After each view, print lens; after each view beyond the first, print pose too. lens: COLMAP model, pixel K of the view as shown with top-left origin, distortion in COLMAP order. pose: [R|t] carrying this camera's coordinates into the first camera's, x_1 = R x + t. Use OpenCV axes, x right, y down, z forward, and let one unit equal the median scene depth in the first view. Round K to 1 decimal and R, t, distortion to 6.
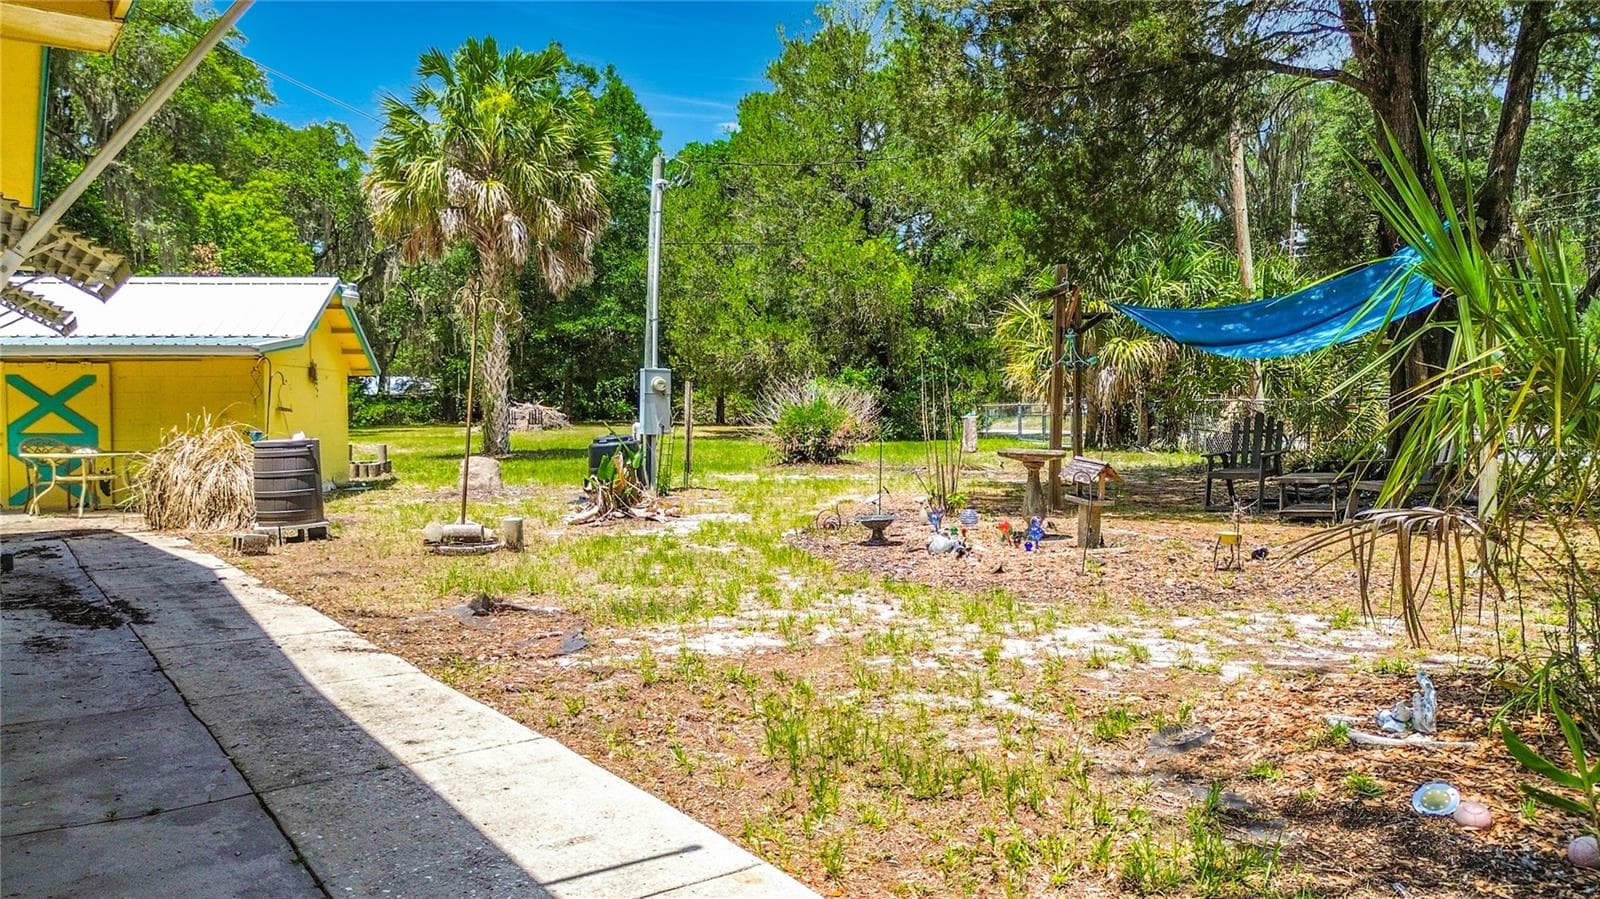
lens RADIAL K [[1149.8, 0, 799.3], [0, 1149.8, 448.7], [0, 0, 1]] dist [0.028564, -0.001614]
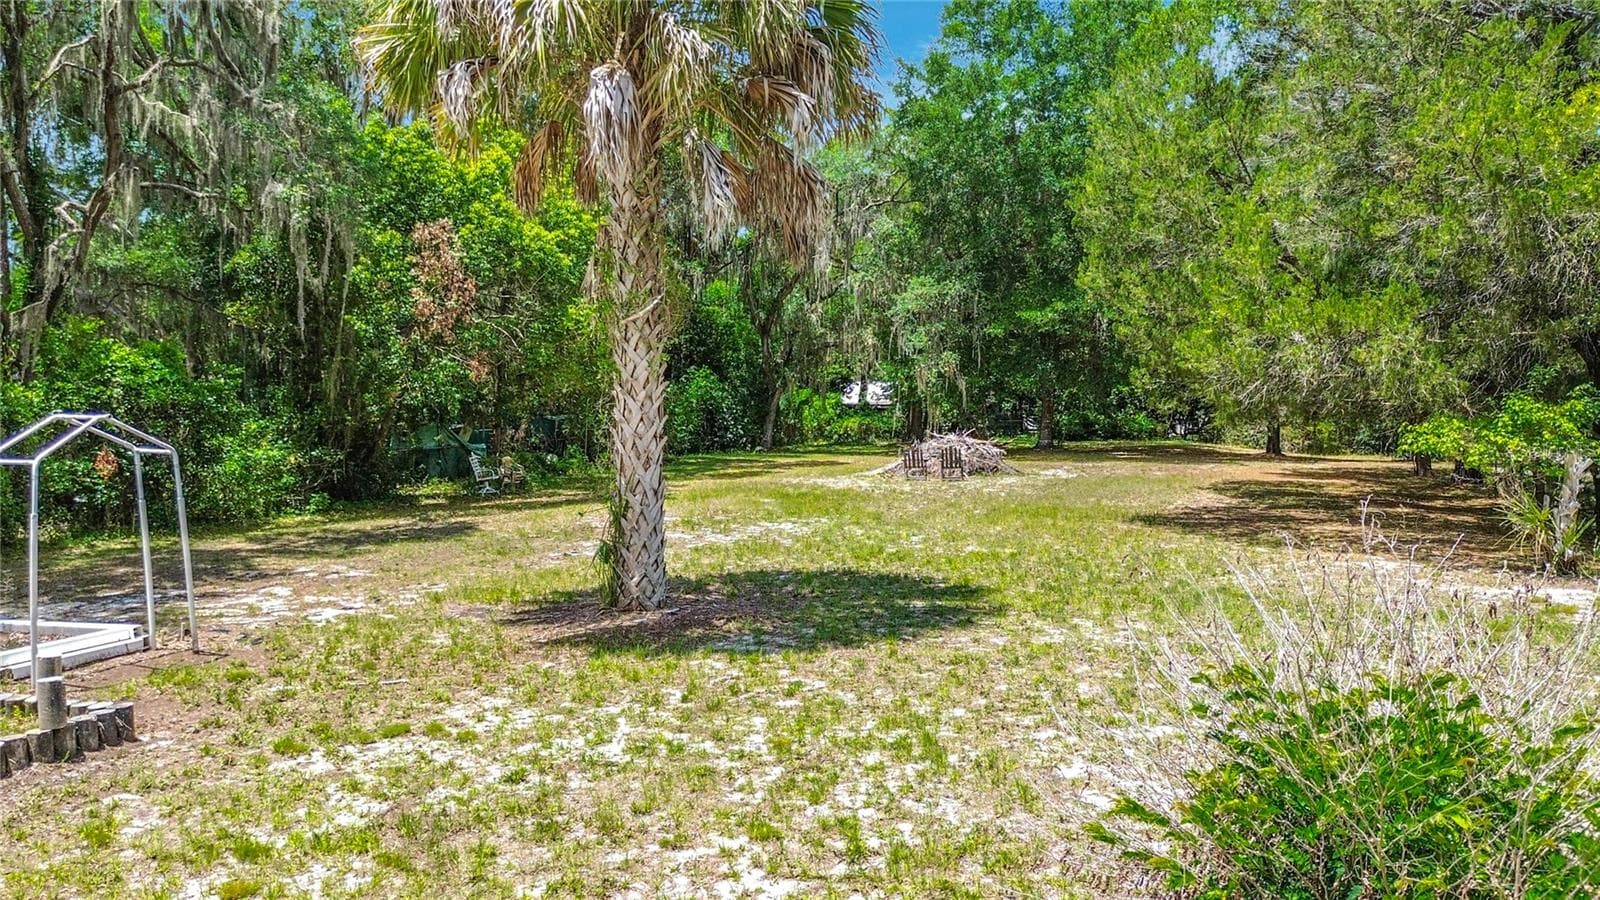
lens RADIAL K [[1149.8, 0, 790.5], [0, 1149.8, 436.5], [0, 0, 1]] dist [0.028564, -0.001614]
pose [[0.873449, 0.014019, -0.486713, 0.015177], [-0.013667, 0.999897, 0.004275, -0.050894], [0.486723, 0.002918, 0.873551, 0.467838]]
